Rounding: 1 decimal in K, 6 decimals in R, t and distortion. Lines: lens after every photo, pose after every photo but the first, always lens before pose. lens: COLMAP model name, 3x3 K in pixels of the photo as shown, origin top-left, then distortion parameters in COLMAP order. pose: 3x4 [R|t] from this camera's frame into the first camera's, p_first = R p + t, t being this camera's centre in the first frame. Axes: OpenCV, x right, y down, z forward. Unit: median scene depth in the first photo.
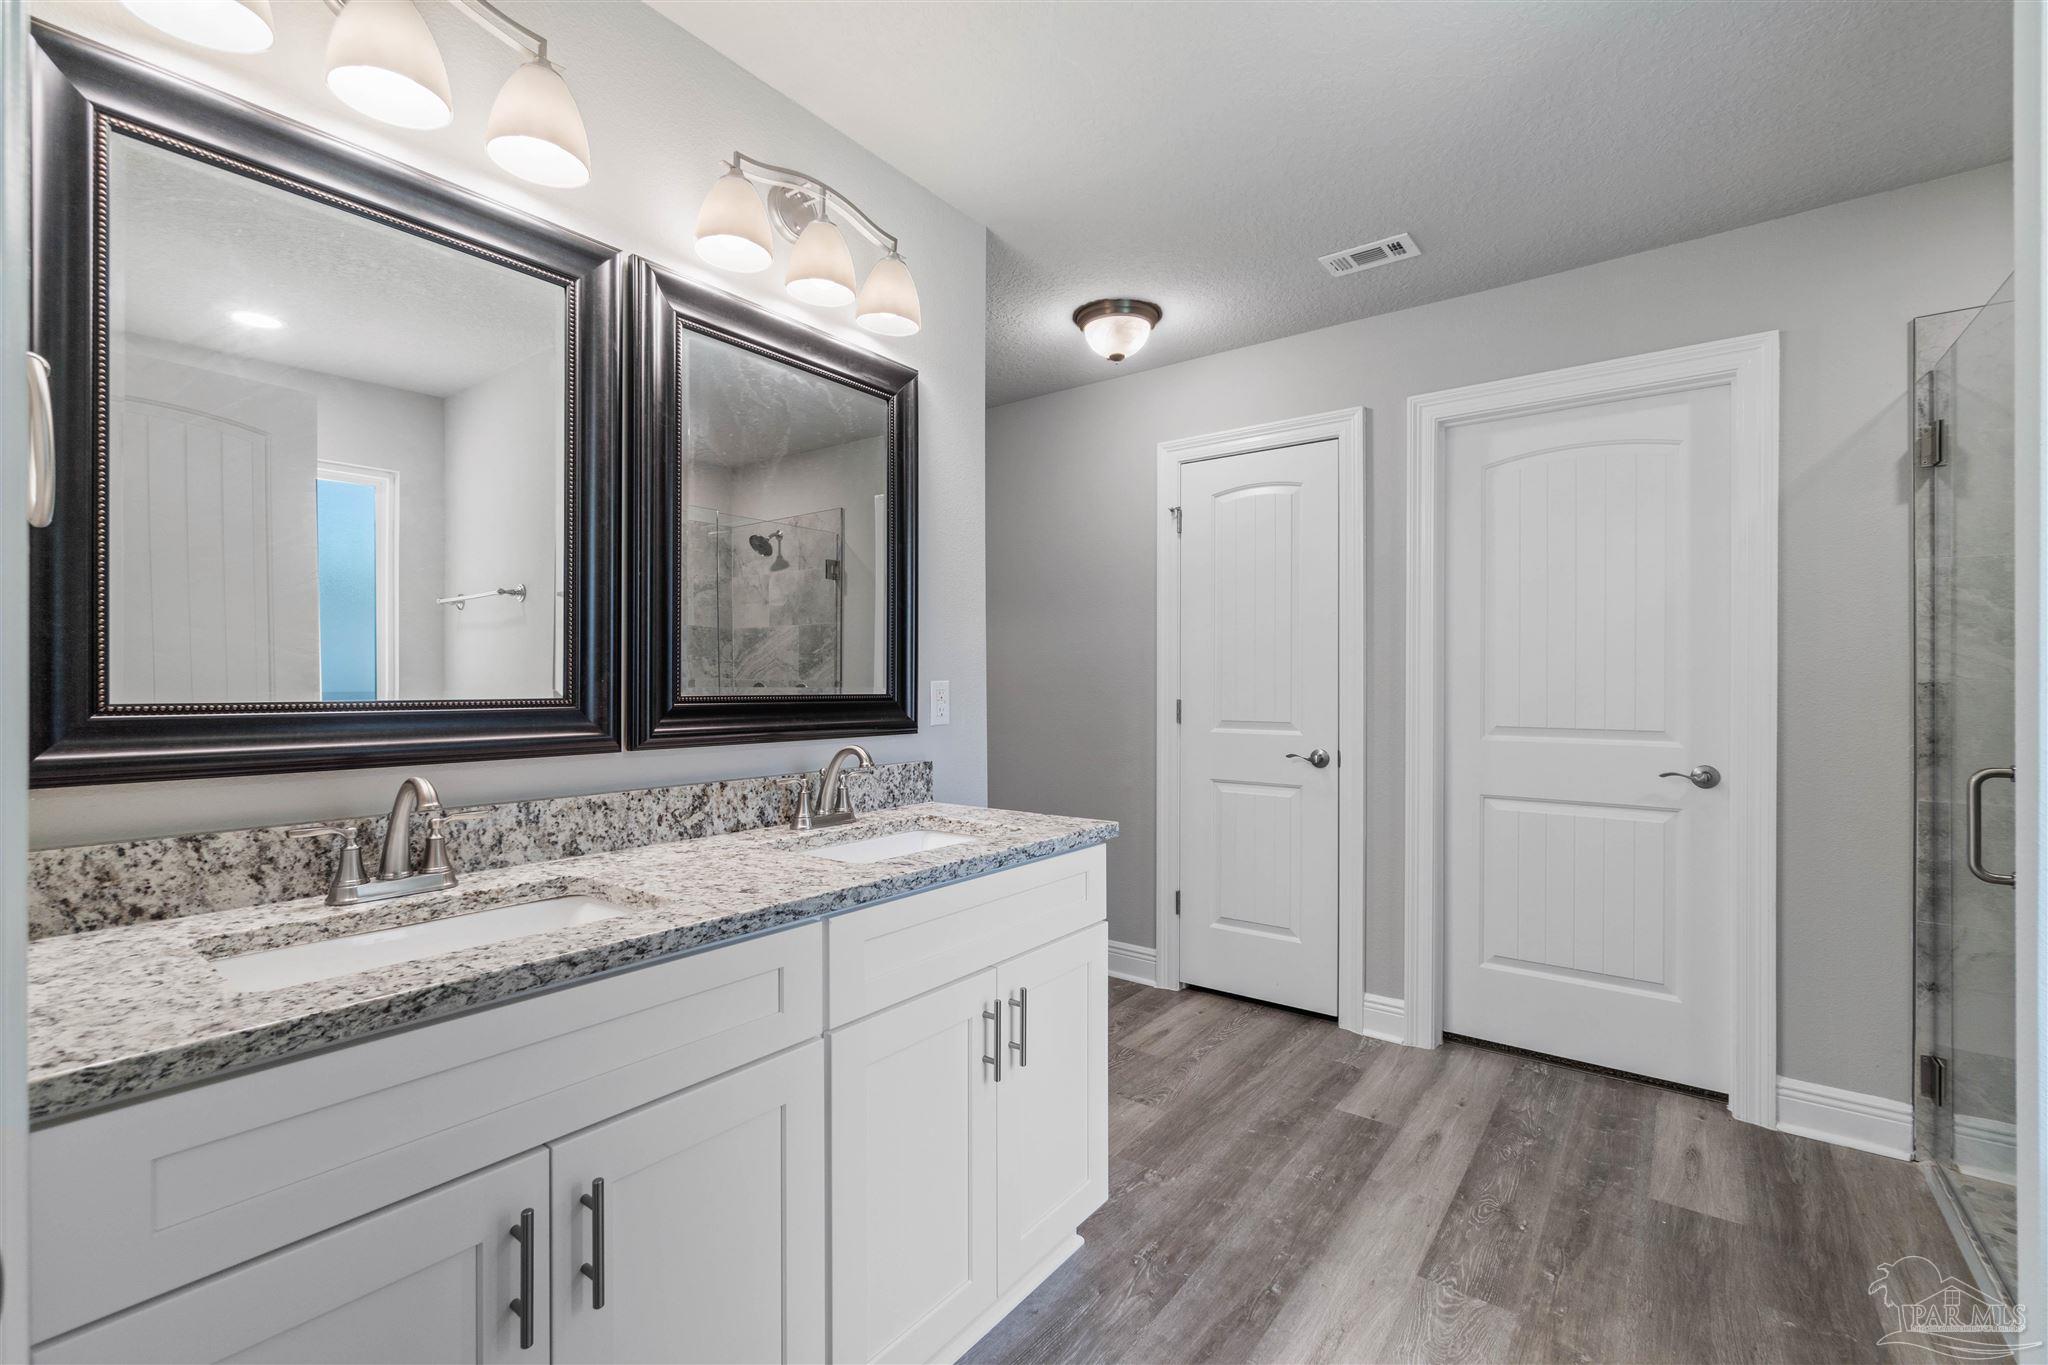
lens RADIAL K [[893.6, 0, 1014.3], [0, 893.6, 680.8], [0, 0, 1]] dist [-0.005382, 0.000760]
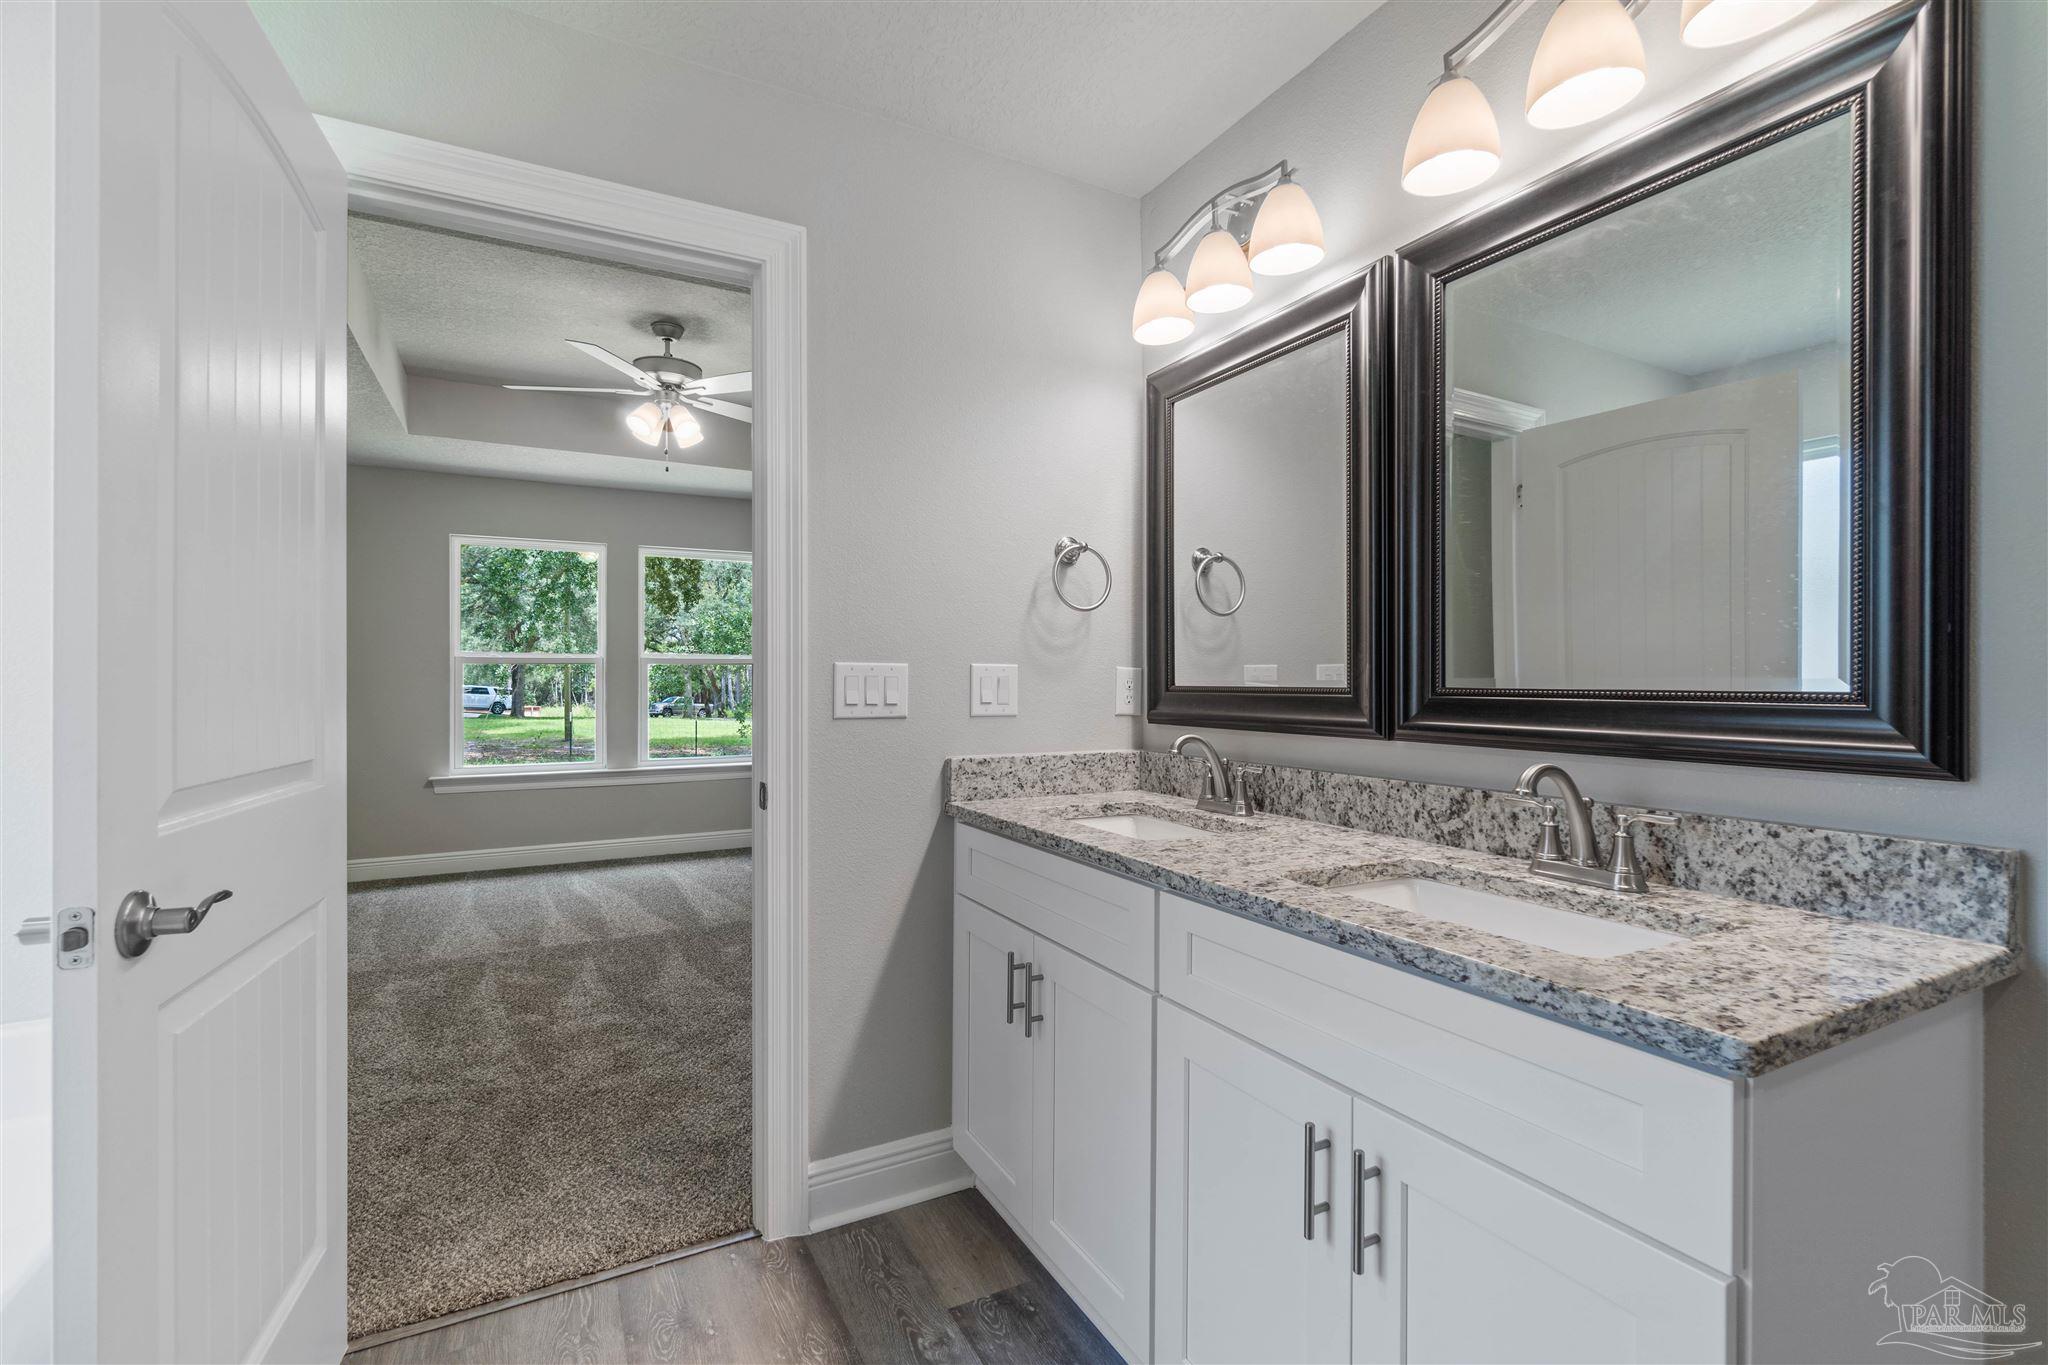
lens RADIAL K [[893.6, 0, 1017.6], [0, 893.6, 685.3], [0, 0, 1]] dist [-0.005382, 0.000760]
pose [[-0.409114, 0.003373, -0.912477, 0.653891], [0.000268, 0.999994, 0.003577, 0.011608], [0.912483, 0.001219, -0.409112, 0.993484]]
